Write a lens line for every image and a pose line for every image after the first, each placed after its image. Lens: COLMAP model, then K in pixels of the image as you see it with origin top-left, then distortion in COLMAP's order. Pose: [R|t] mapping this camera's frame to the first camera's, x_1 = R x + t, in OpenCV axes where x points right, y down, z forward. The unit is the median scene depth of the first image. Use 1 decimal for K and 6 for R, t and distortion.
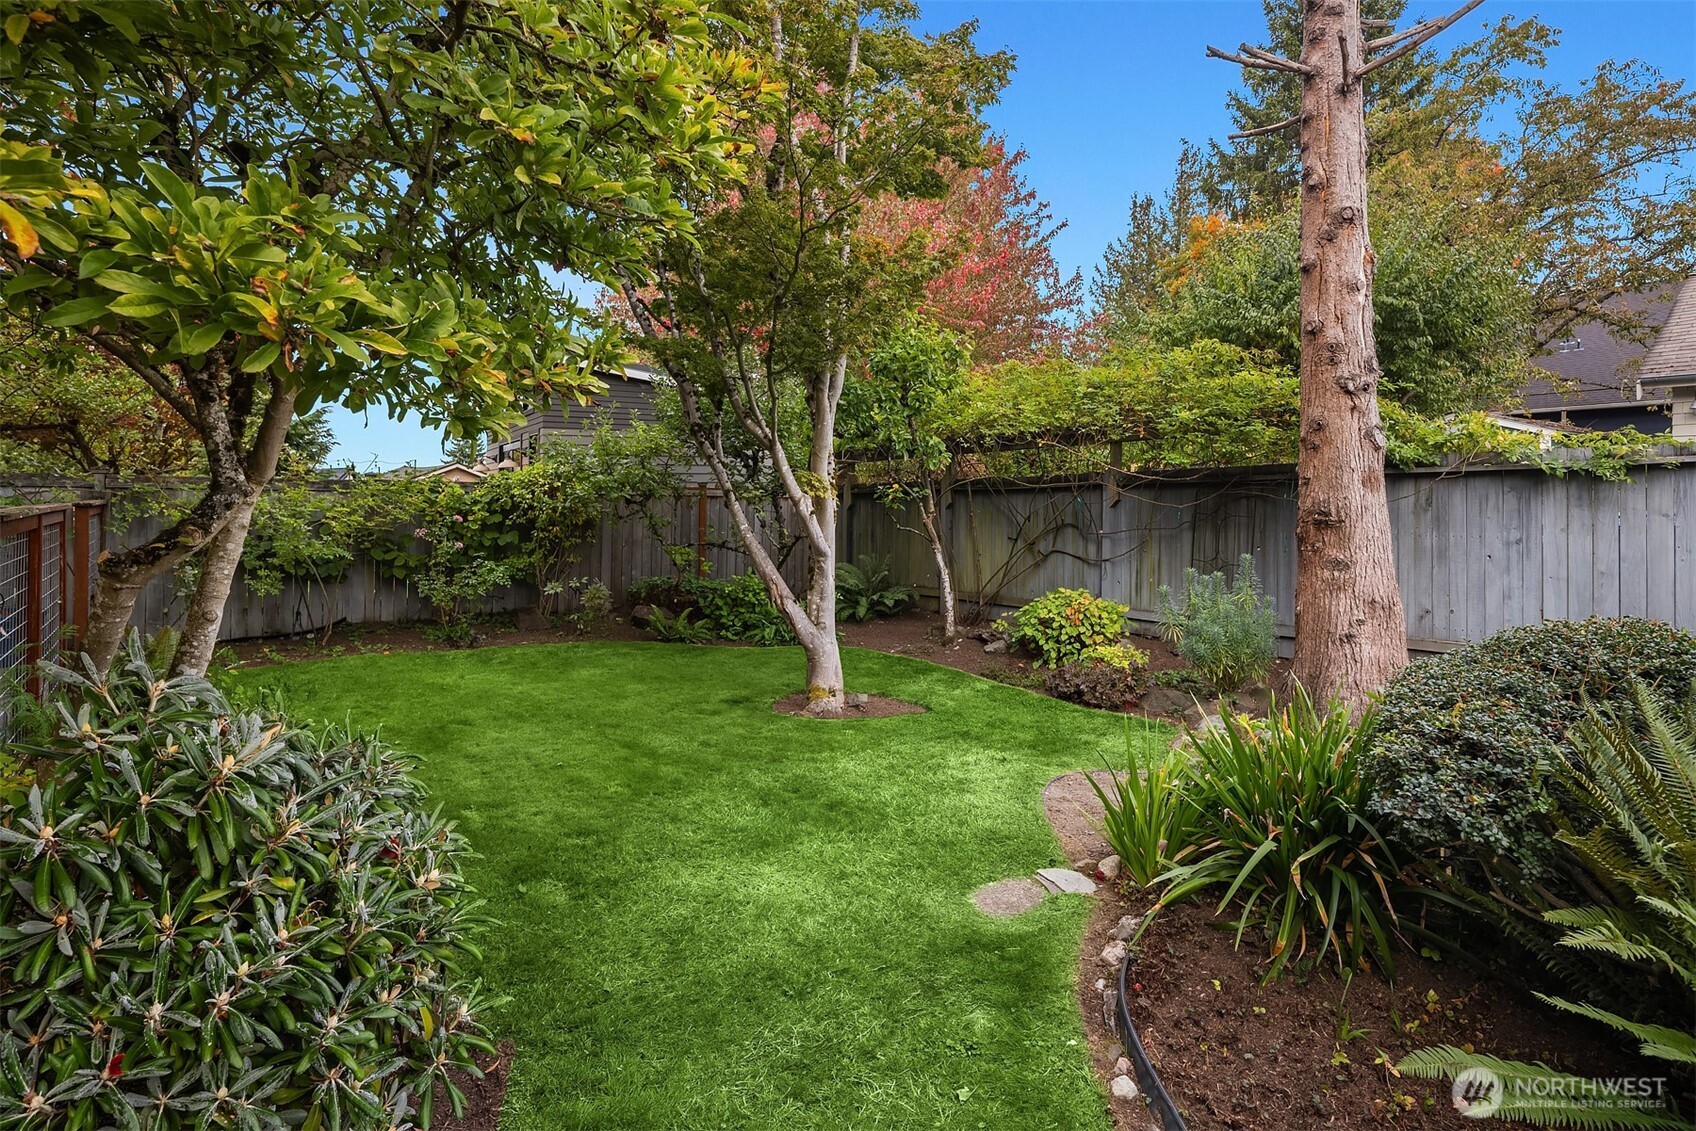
lens RADIAL K [[821.1, 0, 850.6], [0, 821.1, 576.4], [0, 0, 1]] dist [0.004139, 0.000511]
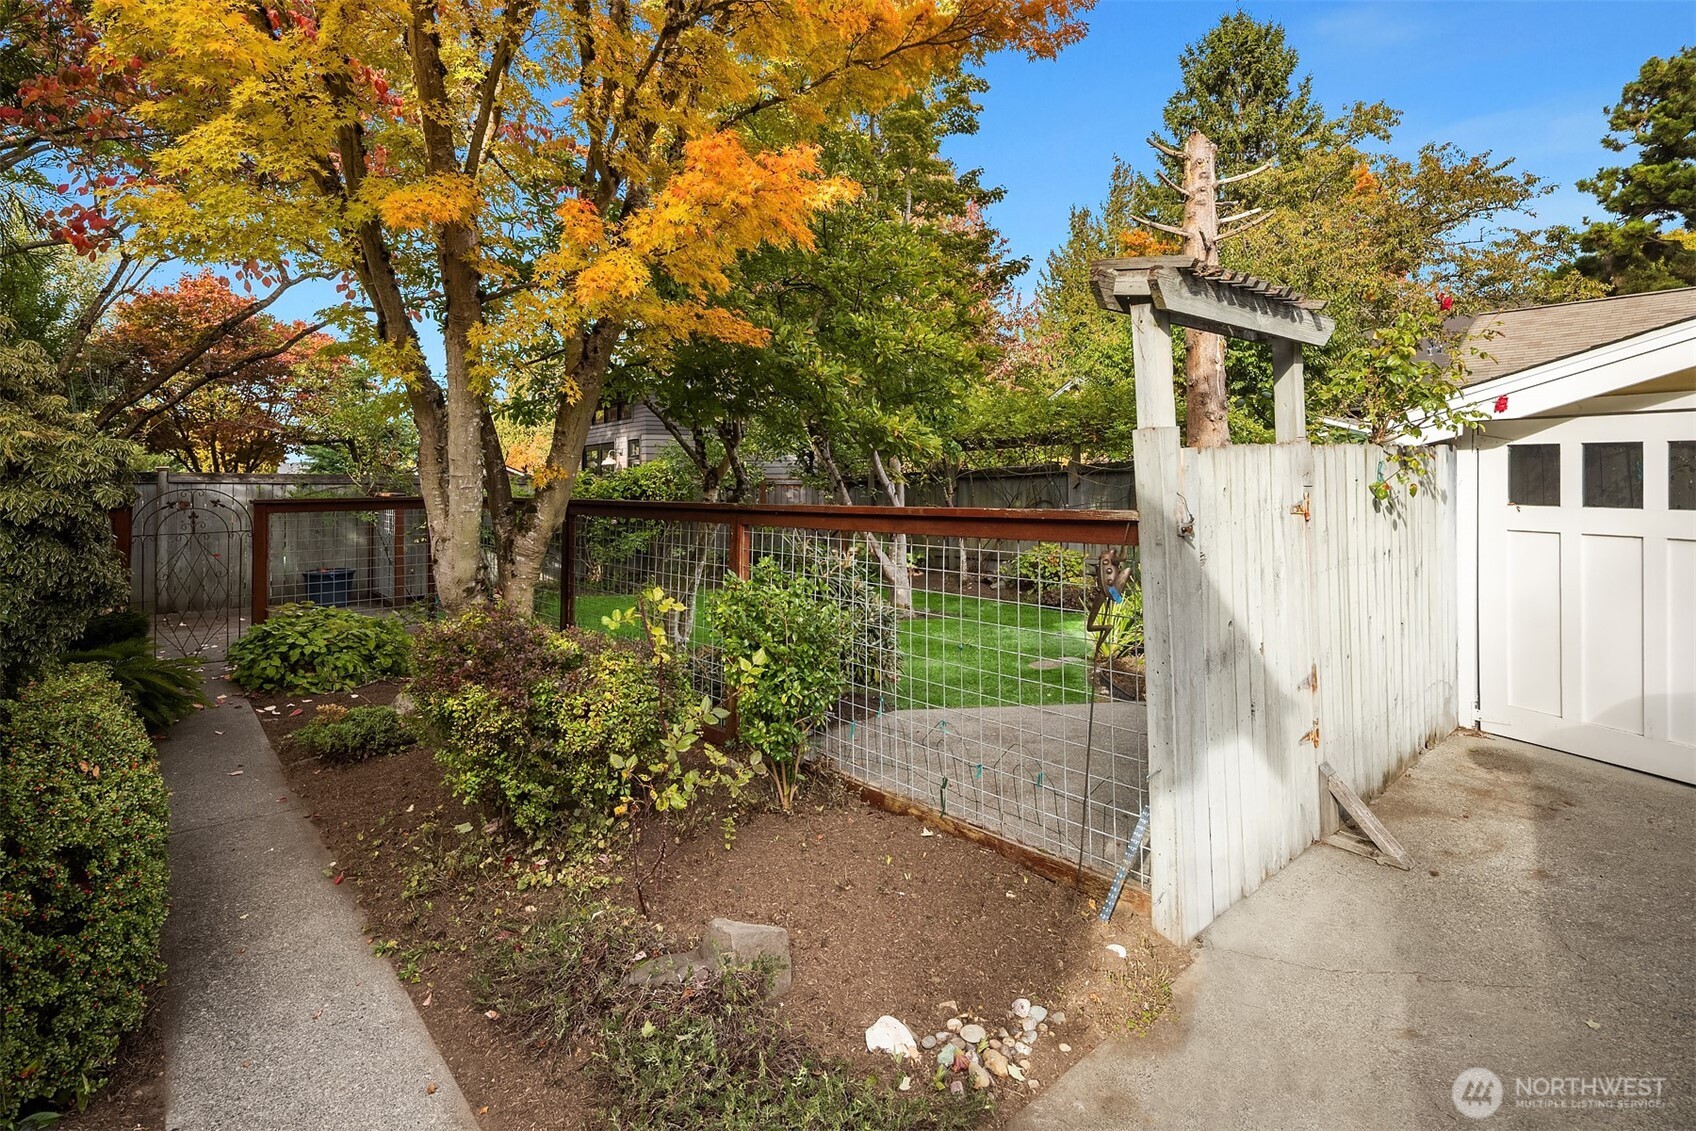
lens RADIAL K [[821.1, 0, 845.6], [0, 821.1, 554.3], [0, 0, 1]] dist [0.004139, 0.000511]
pose [[0.998177, -0.018370, 0.057498, -0.168566], [0.018945, 0.999776, -0.009468, 0.038474], [-0.057312, 0.010540, 0.998301, -0.418953]]
